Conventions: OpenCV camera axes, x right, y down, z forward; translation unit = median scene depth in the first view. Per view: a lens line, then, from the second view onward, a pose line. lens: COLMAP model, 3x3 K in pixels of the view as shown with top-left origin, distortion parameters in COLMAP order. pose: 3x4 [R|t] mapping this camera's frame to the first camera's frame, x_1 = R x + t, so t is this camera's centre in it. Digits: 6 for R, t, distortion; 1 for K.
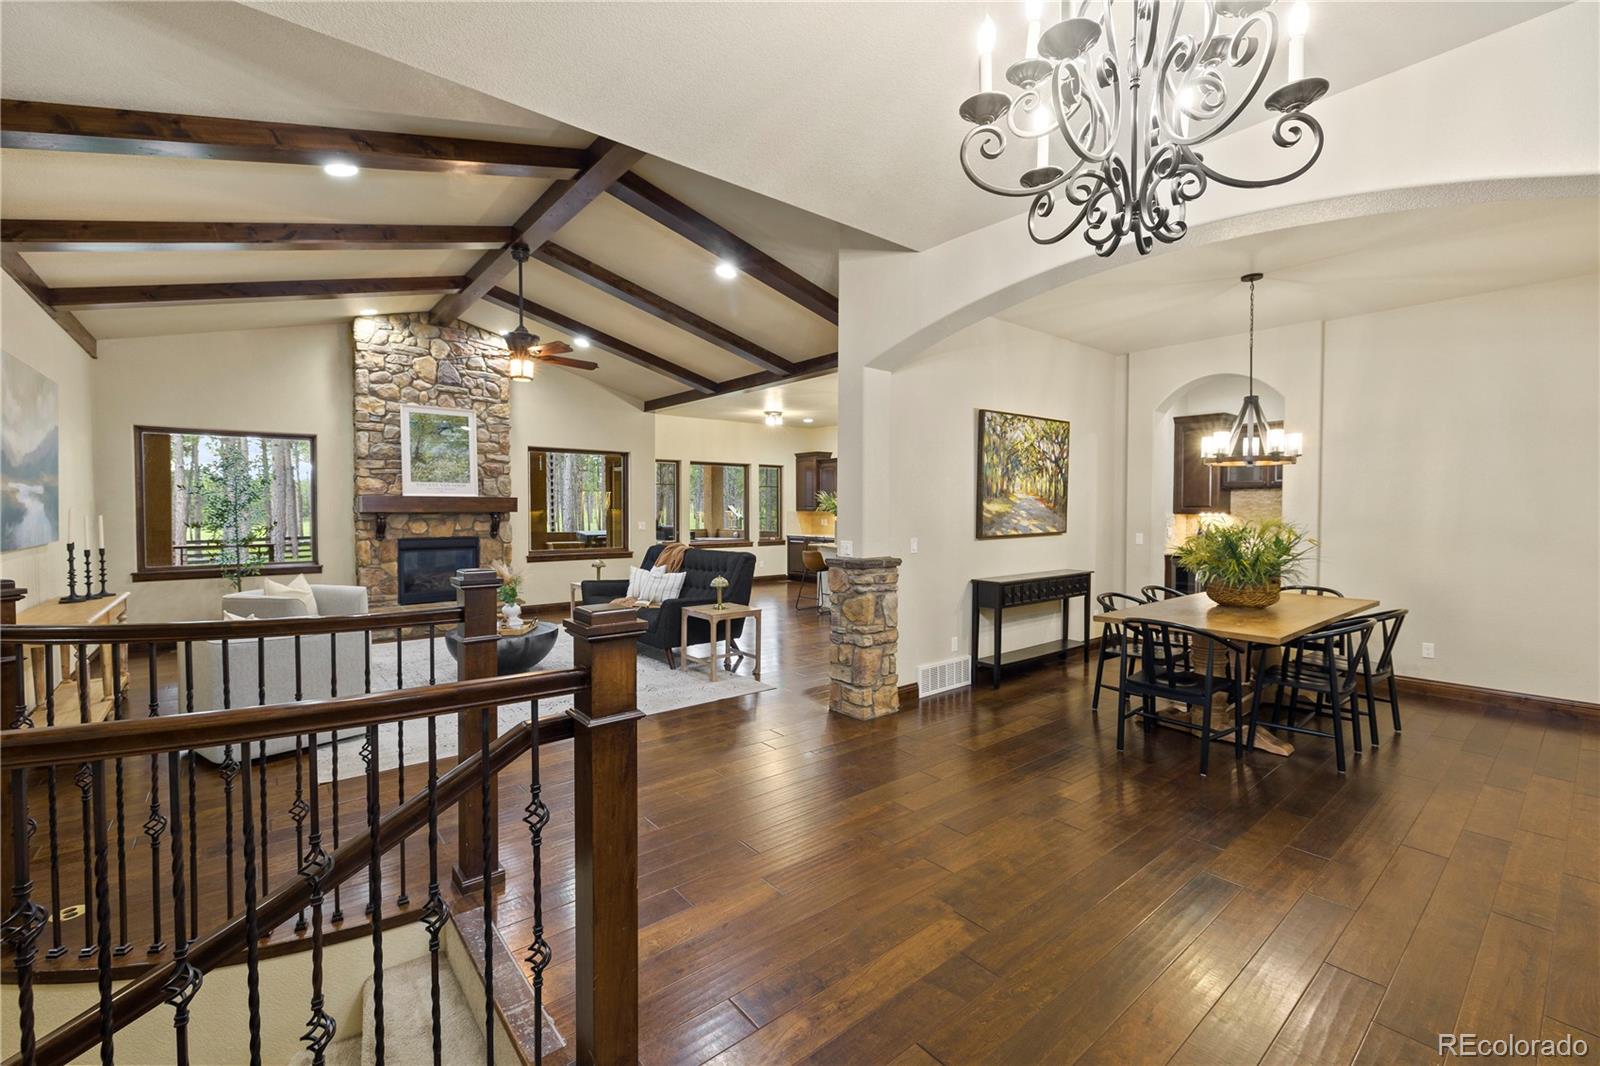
lens RADIAL K [[687.5, 0, 804.5], [0, 687.5, 531.7], [0, 0, 1]] dist [-0.000169, 0.000723]
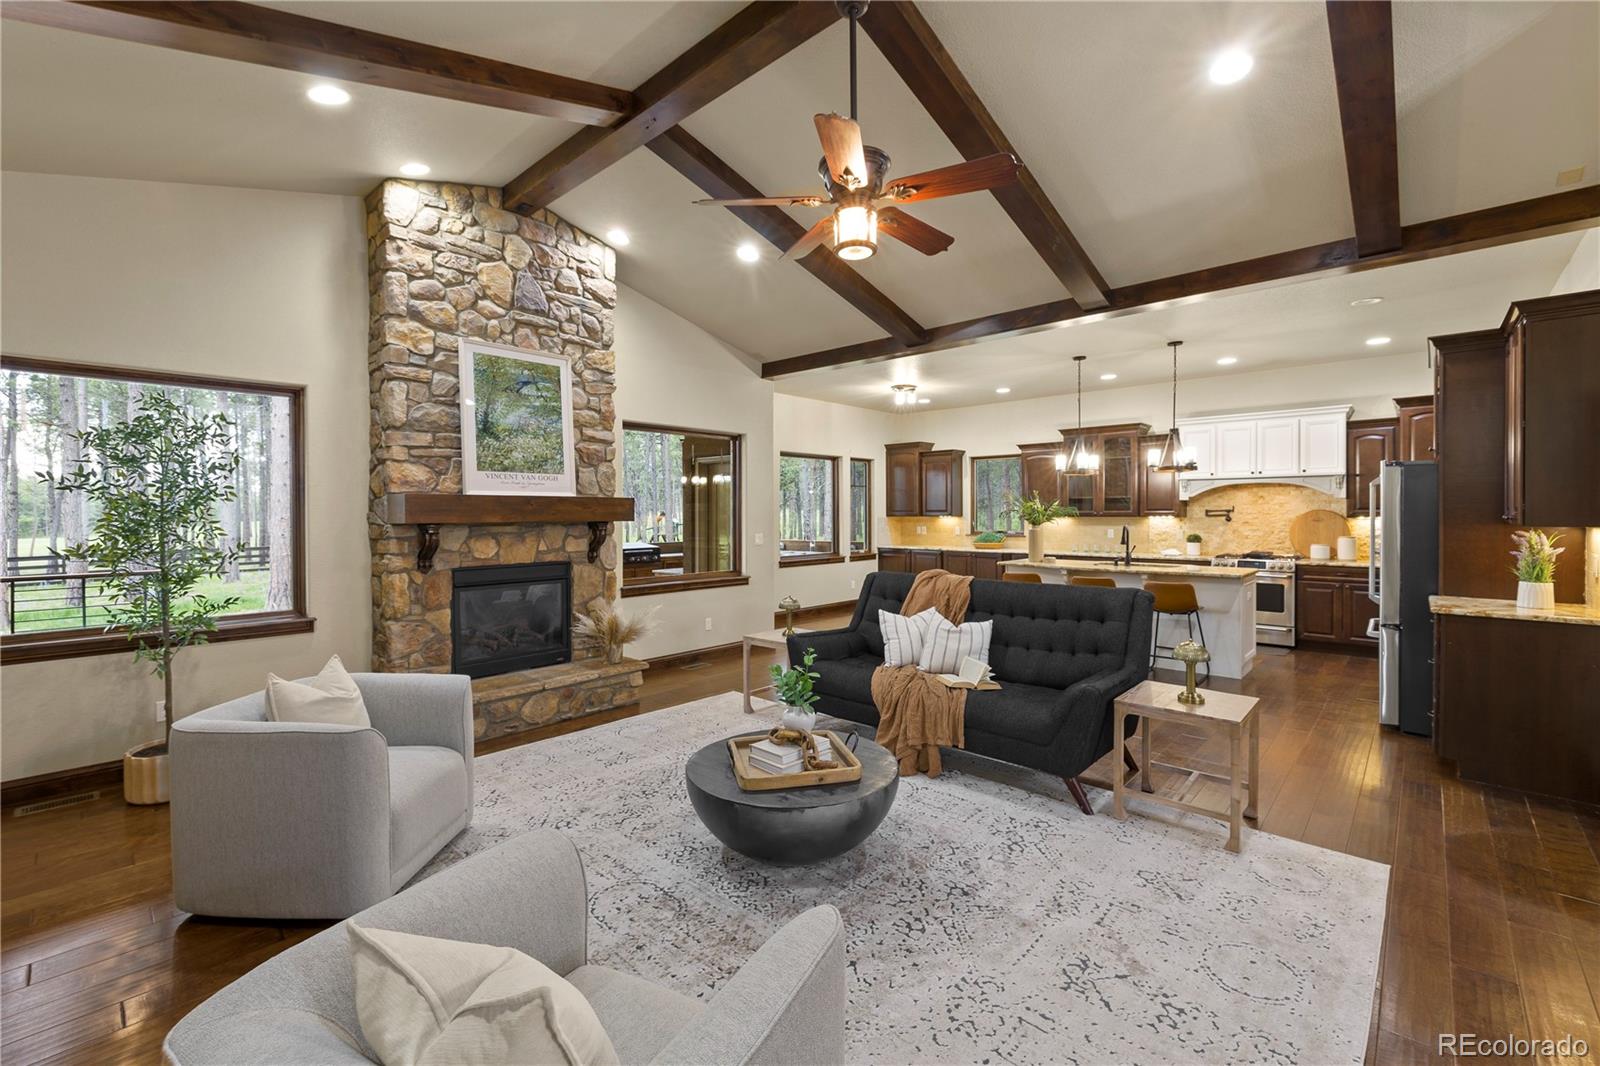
lens RADIAL K [[687.5, 0, 798.8], [0, 687.5, 523.8], [0, 0, 1]] dist [-0.000169, 0.000723]
pose [[0.990907, -0.006916, 0.134368, -0.372476], [0.009396, 0.999797, -0.017833, -0.014079], [-0.134218, 0.018934, 0.990771, 0.376674]]
